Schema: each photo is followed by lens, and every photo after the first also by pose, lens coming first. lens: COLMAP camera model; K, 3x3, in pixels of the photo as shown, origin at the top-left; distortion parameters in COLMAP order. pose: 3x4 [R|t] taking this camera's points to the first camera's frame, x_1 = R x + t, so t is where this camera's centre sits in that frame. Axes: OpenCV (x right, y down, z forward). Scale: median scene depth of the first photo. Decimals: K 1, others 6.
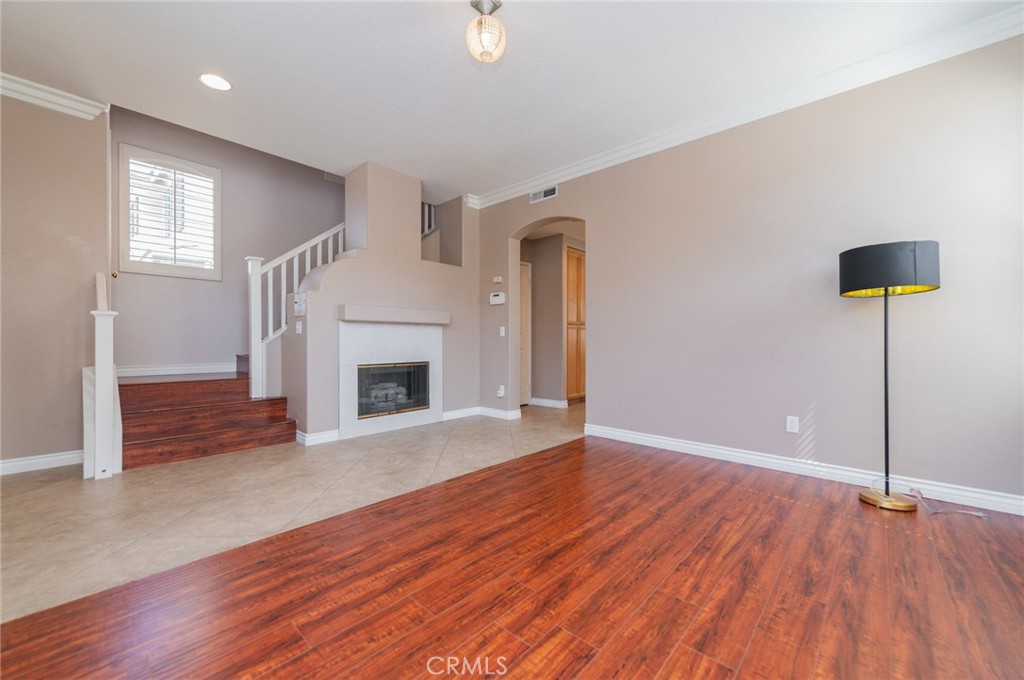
lens RADIAL K [[401.1, 0, 520.0], [0, 401.1, 346.1], [0, 0, 1]] dist [0.016471, -0.004020]
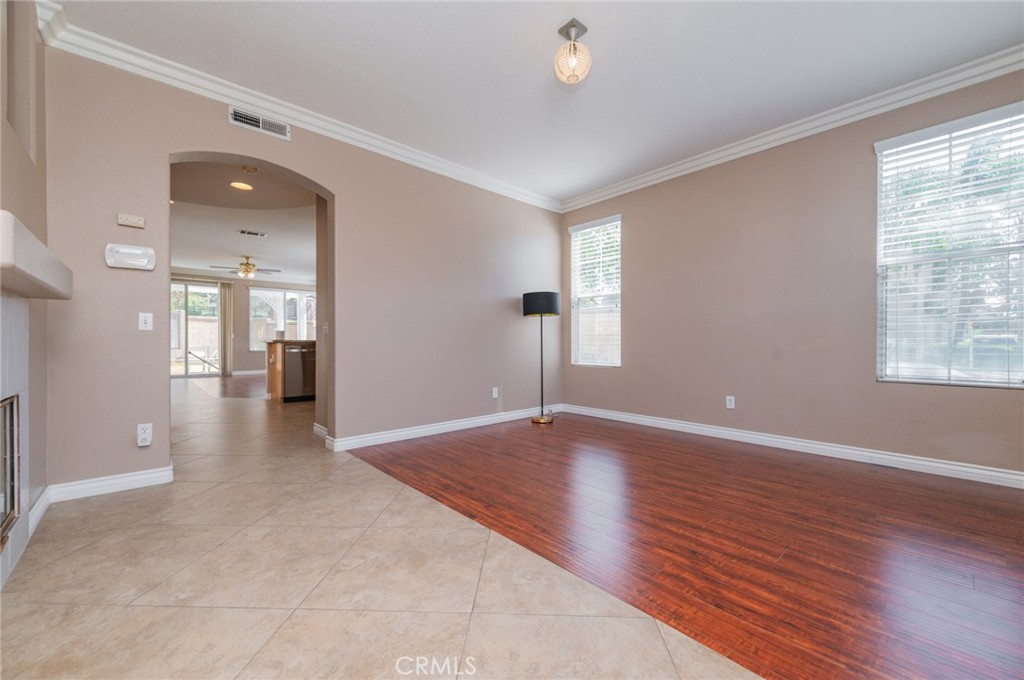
lens RADIAL K [[401.1, 0, 509.6], [0, 401.1, 341.1], [0, 0, 1]] dist [0.016471, -0.004020]
pose [[0.107935, -0.002760, 0.994154, -1.175822], [0.013115, 0.999913, 0.001353, -0.011068], [-0.994072, 0.012892, 0.107961, 1.036660]]
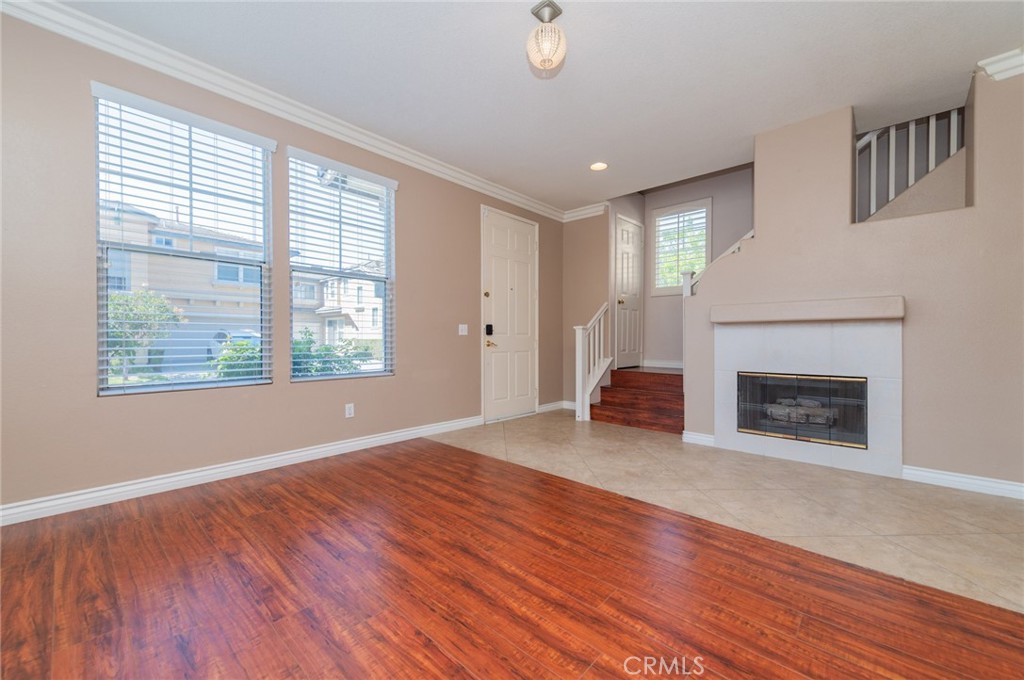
lens RADIAL K [[401.1, 0, 507.4], [0, 401.1, 341.7], [0, 0, 1]] dist [0.016471, -0.004020]
pose [[-0.017265, 0.002871, -0.999847, 0.912883], [-0.017017, 0.999850, 0.003165, -0.022262], [0.999706, 0.017069, -0.017214, 0.908176]]
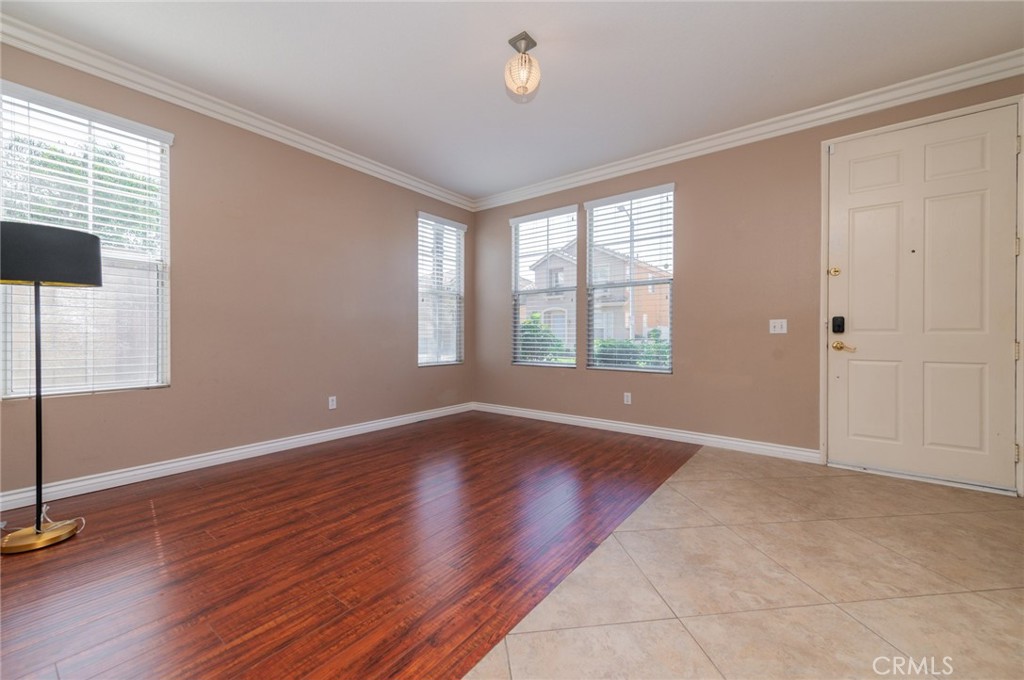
lens RADIAL K [[401.1, 0, 518.8], [0, 401.1, 341.6], [0, 0, 1]] dist [0.016471, -0.004020]
pose [[-0.996112, -0.006226, -0.087881, 0.019572], [-0.008580, 0.999614, 0.026433, -0.047163], [0.087682, 0.027084, -0.995780, 2.076205]]
